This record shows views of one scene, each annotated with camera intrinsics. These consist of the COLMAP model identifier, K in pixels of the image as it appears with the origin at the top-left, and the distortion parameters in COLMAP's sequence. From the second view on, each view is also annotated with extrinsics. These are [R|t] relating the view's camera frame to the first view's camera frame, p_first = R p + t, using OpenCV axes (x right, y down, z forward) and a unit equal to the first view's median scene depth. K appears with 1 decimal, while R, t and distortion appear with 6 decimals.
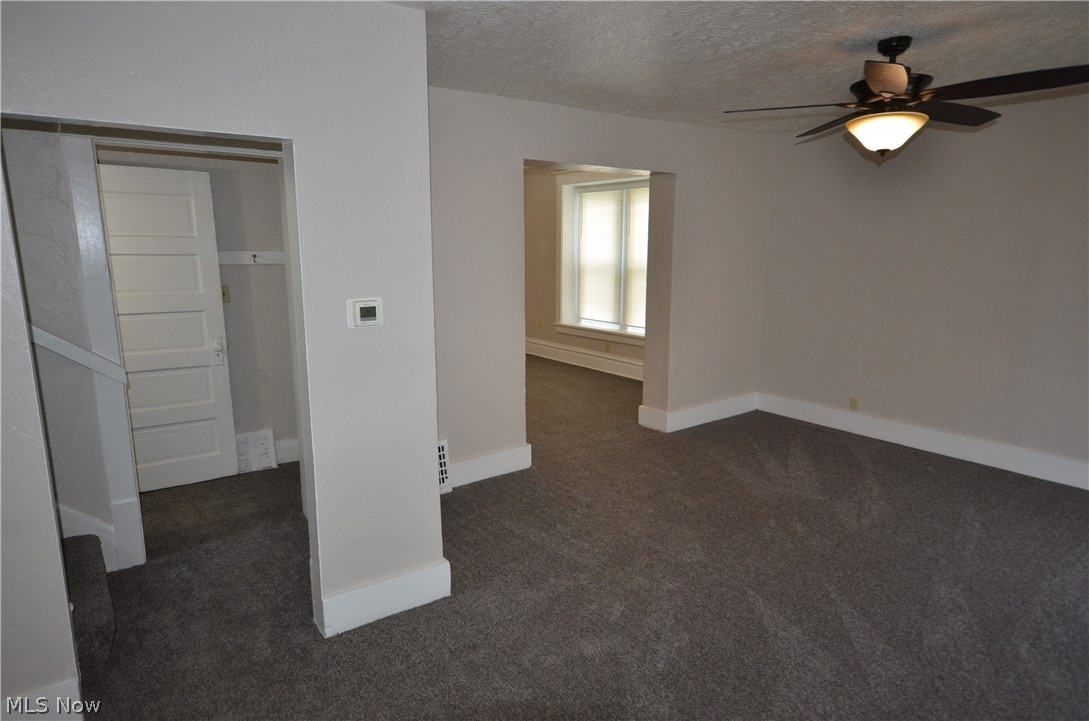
lens RADIAL K [[653.7, 0, 545.5], [0, 653.7, 366.3], [0, 0, 1]] dist [0.014744, 0.007490]
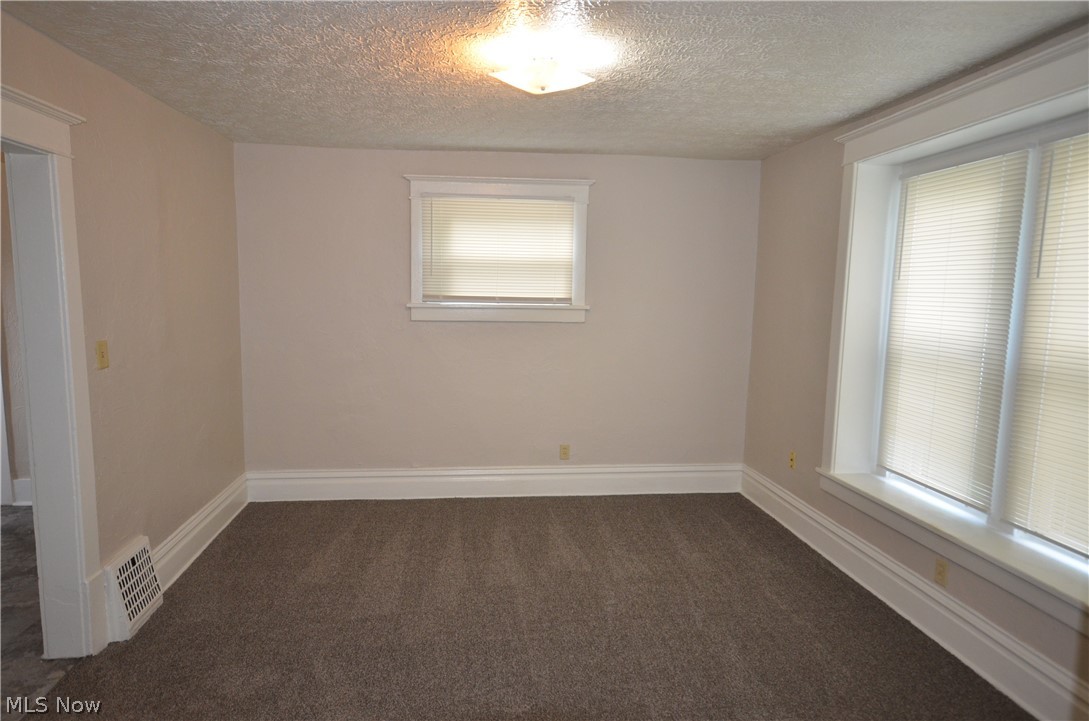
lens RADIAL K [[653.7, 0, 535.6], [0, 653.7, 359.6], [0, 0, 1]] dist [0.014744, 0.007490]
pose [[0.851779, 0.075700, -0.518403, 0.135302], [-0.121073, 0.991163, -0.054197, -0.163676], [0.509720, 0.108928, 0.853417, 0.891865]]
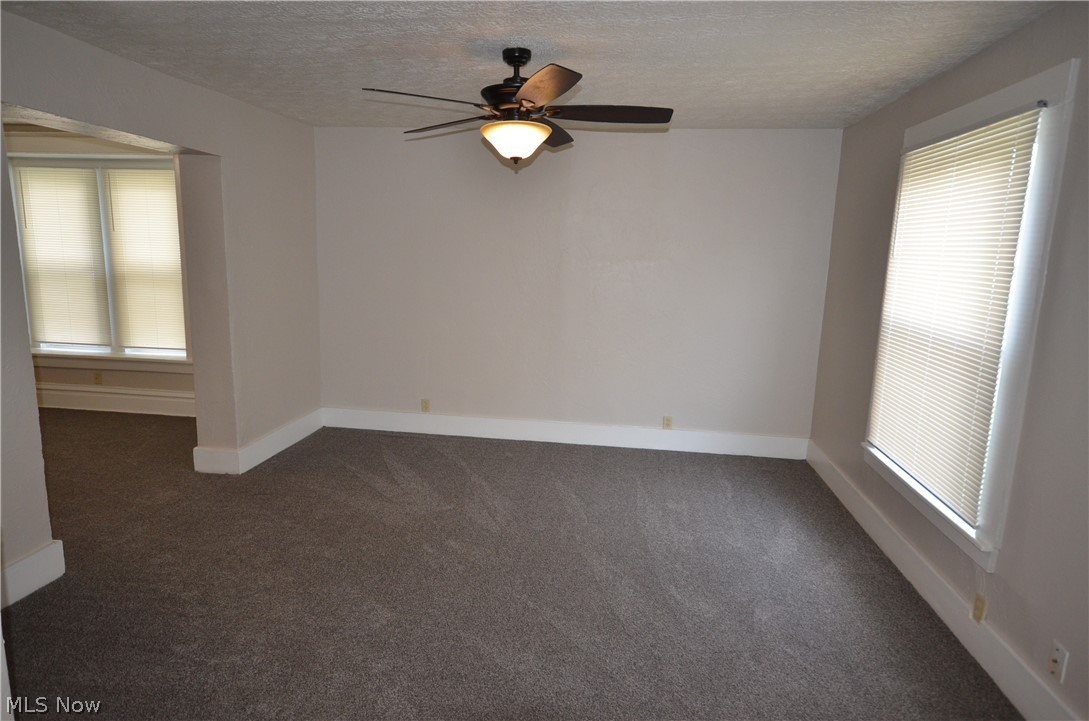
lens RADIAL K [[653.7, 0, 544.9], [0, 653.7, 366.0], [0, 0, 1]] dist [0.014744, 0.007490]
pose [[0.703654, -0.106160, 0.702568, -0.120923], [0.109433, 0.993170, 0.040469, -0.027329], [-0.702066, 0.048408, 0.710465, 0.160561]]
